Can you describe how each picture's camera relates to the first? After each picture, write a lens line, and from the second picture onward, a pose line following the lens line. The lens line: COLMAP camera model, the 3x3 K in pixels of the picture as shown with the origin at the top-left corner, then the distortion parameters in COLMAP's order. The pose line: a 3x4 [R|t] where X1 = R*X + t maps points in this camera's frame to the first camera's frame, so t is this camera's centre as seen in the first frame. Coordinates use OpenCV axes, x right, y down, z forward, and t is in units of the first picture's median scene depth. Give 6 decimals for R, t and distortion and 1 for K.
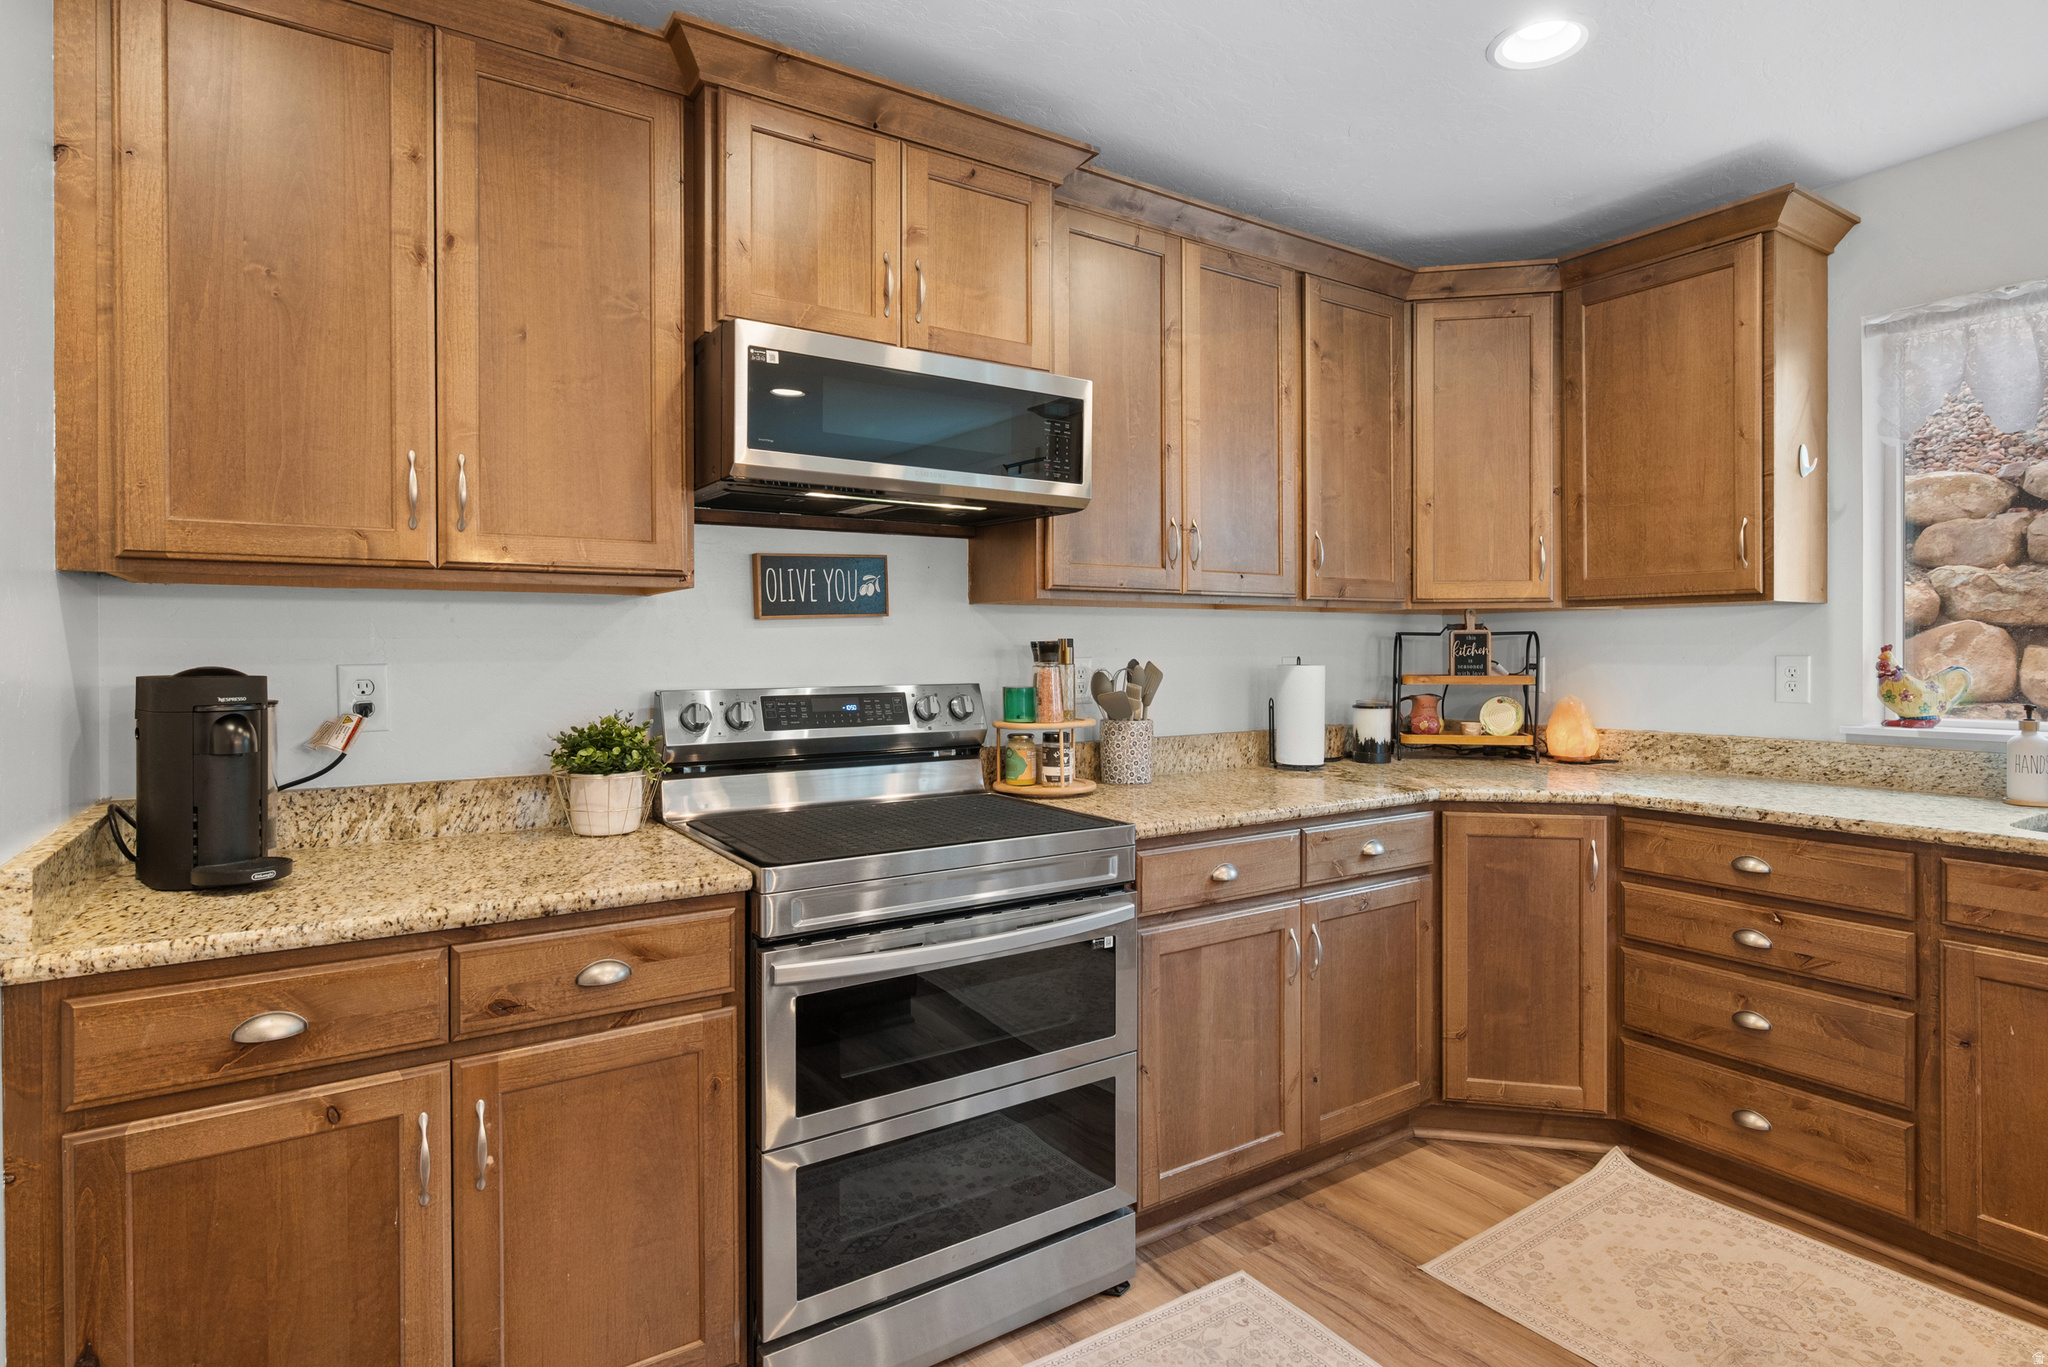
lens RADIAL K [[1065.4, 0, 1036.1], [0, 1065.4, 651.5], [0, 0, 1]] dist [-0.000131, -0.000760]
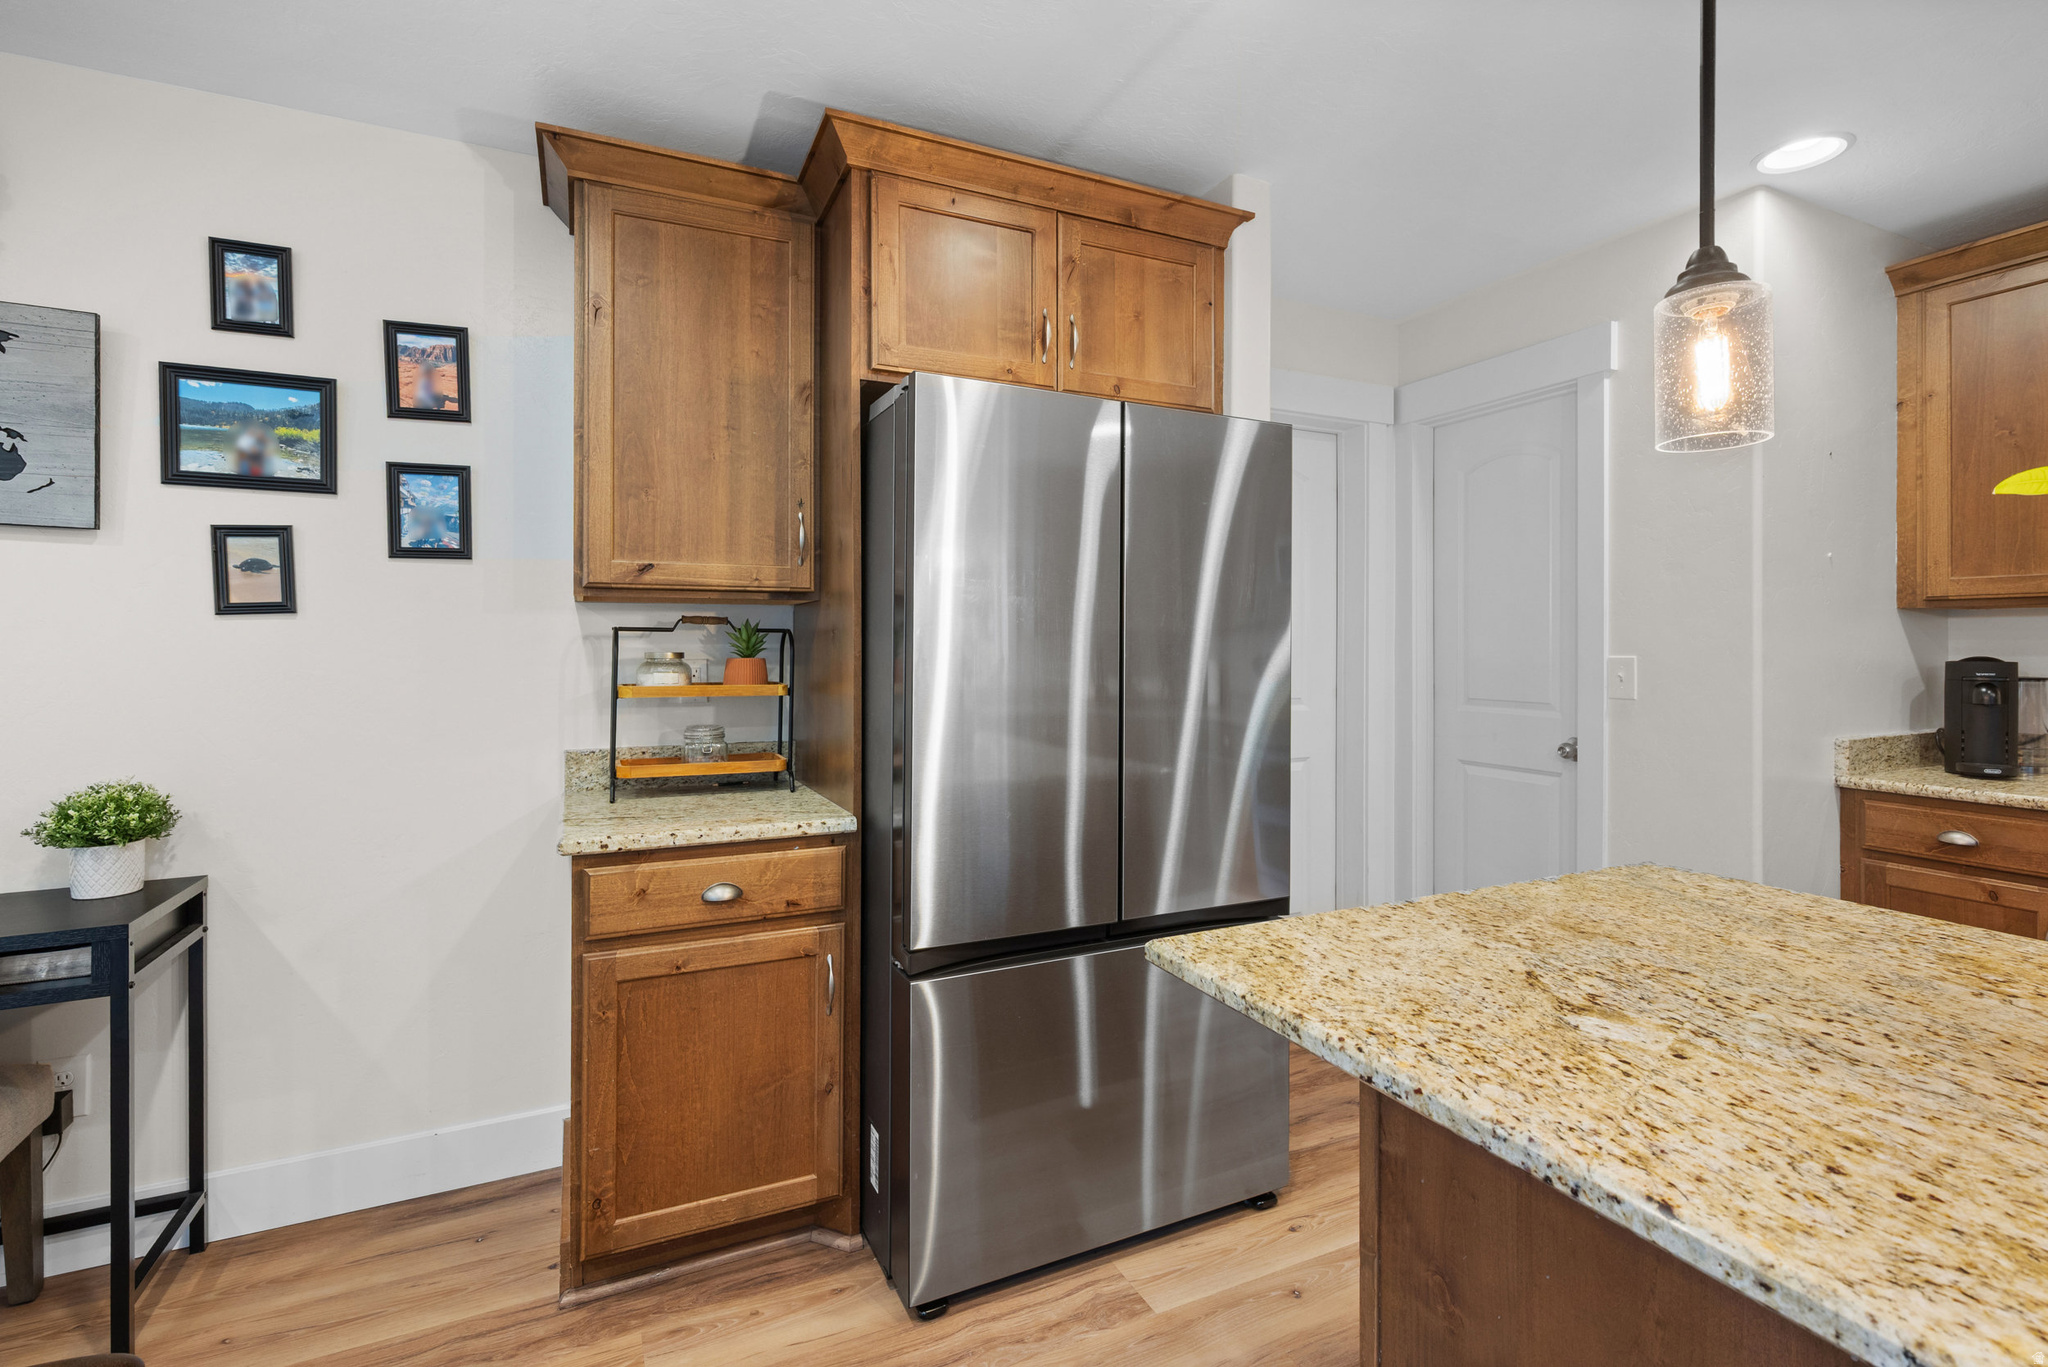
lens RADIAL K [[978.5, 0, 1015.9], [0, 978.5, 649.1], [0, 0, 1]] dist [-0.001297, 0.000429]
pose [[-0.122684, 0.008761, -0.992407, 0.757633], [-0.001806, 0.999957, 0.009051, -0.007351], [0.992444, 0.002903, -0.122663, -0.301099]]
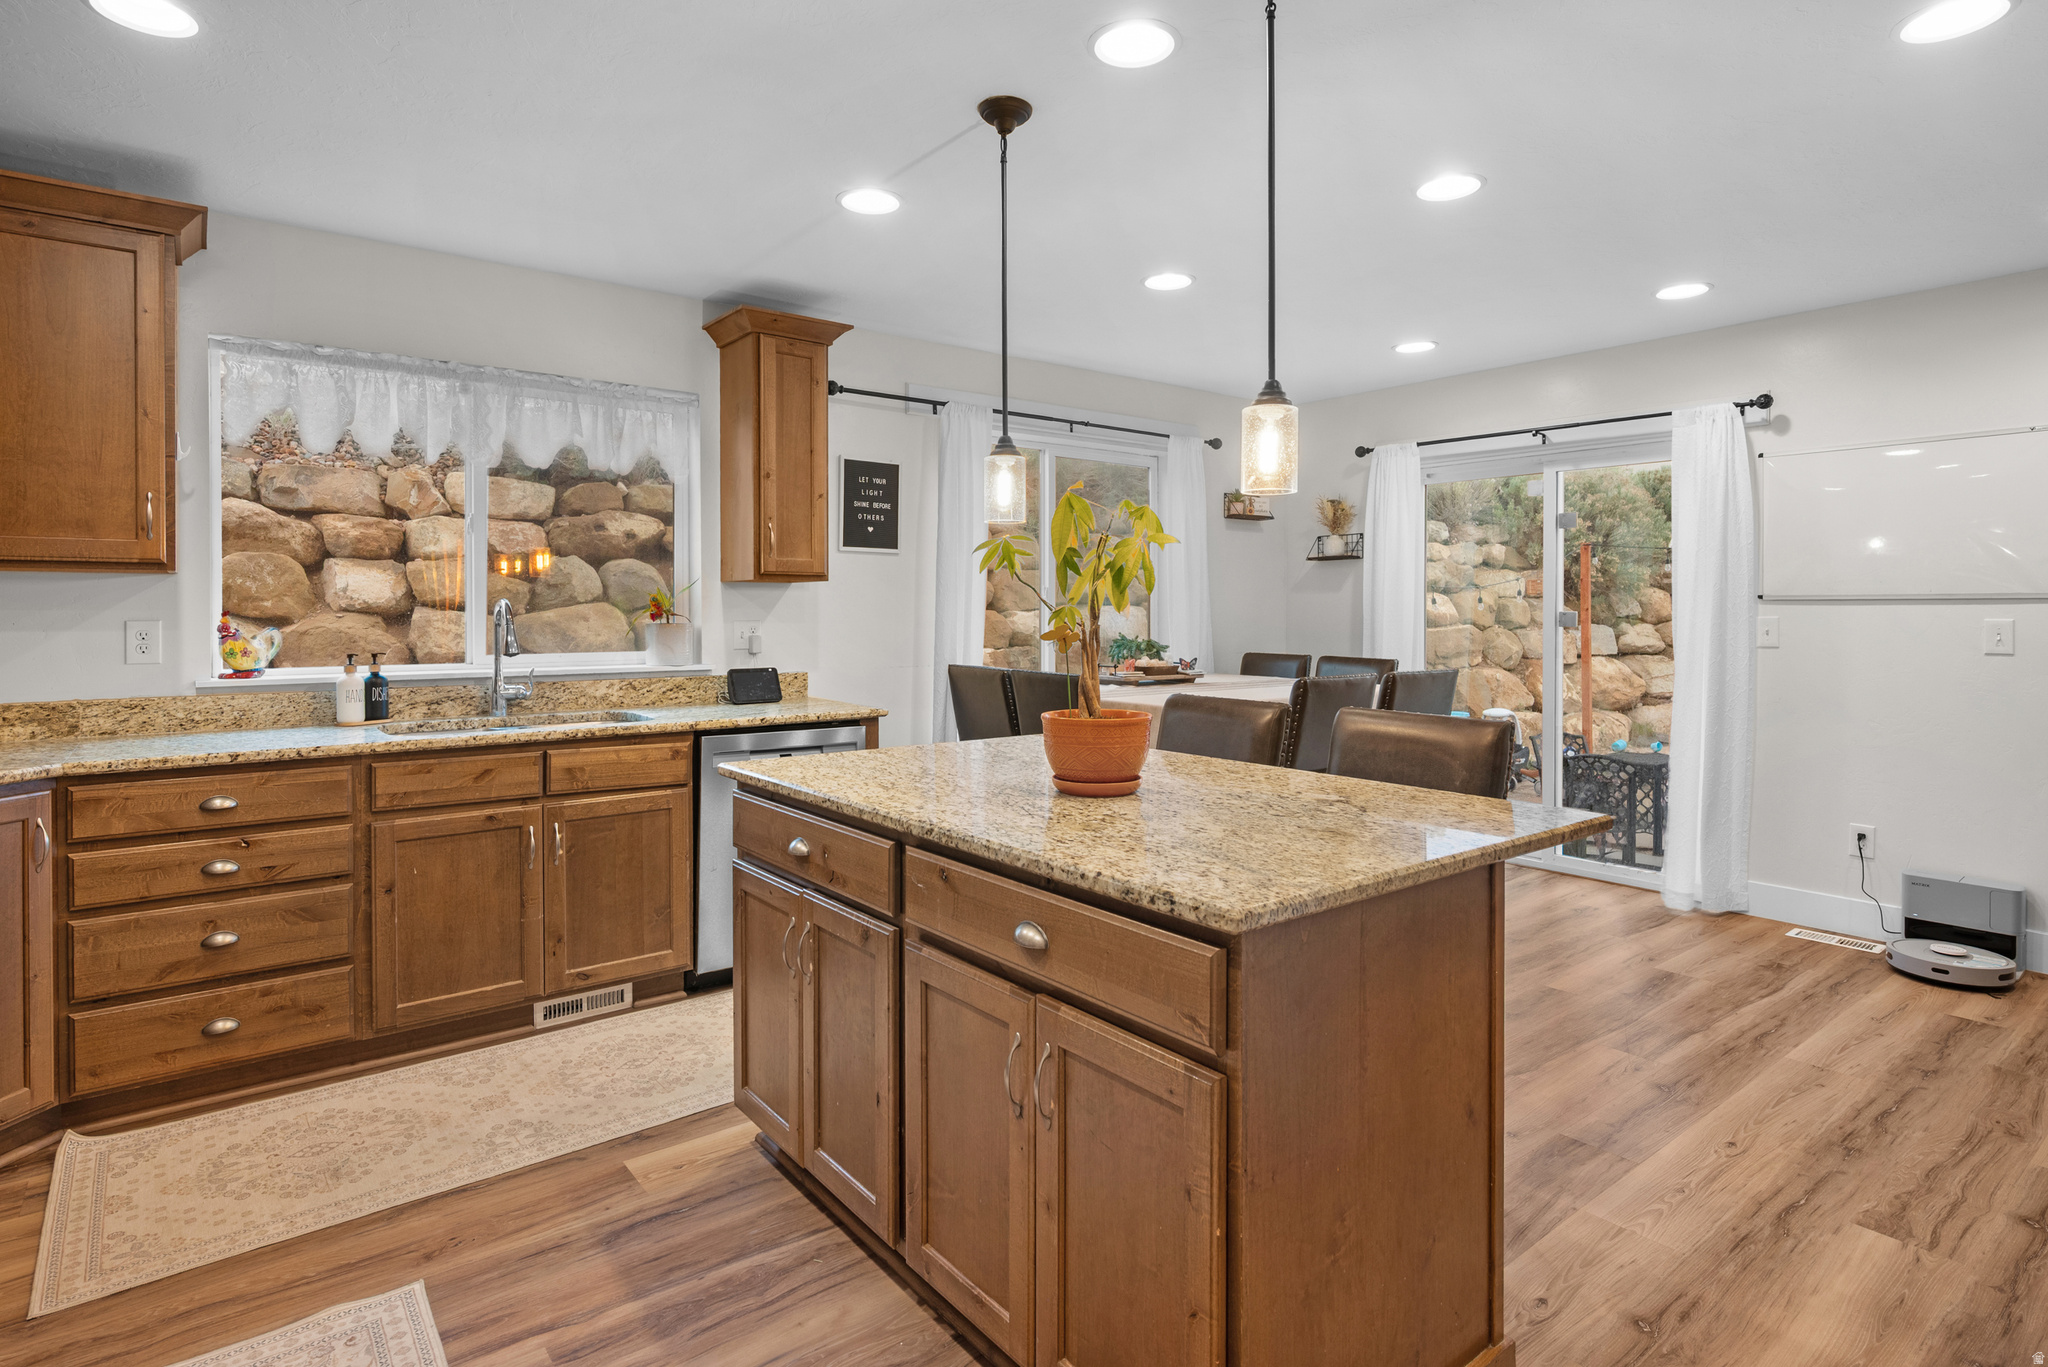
lens RADIAL K [[1065.4, 0, 1015.8], [0, 1065.4, 622.8], [0, 0, 1]] dist [-0.000131, -0.000760]
pose [[-0.074249, -0.008364, 0.997205, -0.535545], [0.005141, 0.999948, 0.008770, 0.001279], [-0.997226, 0.005778, -0.074202, 0.235102]]
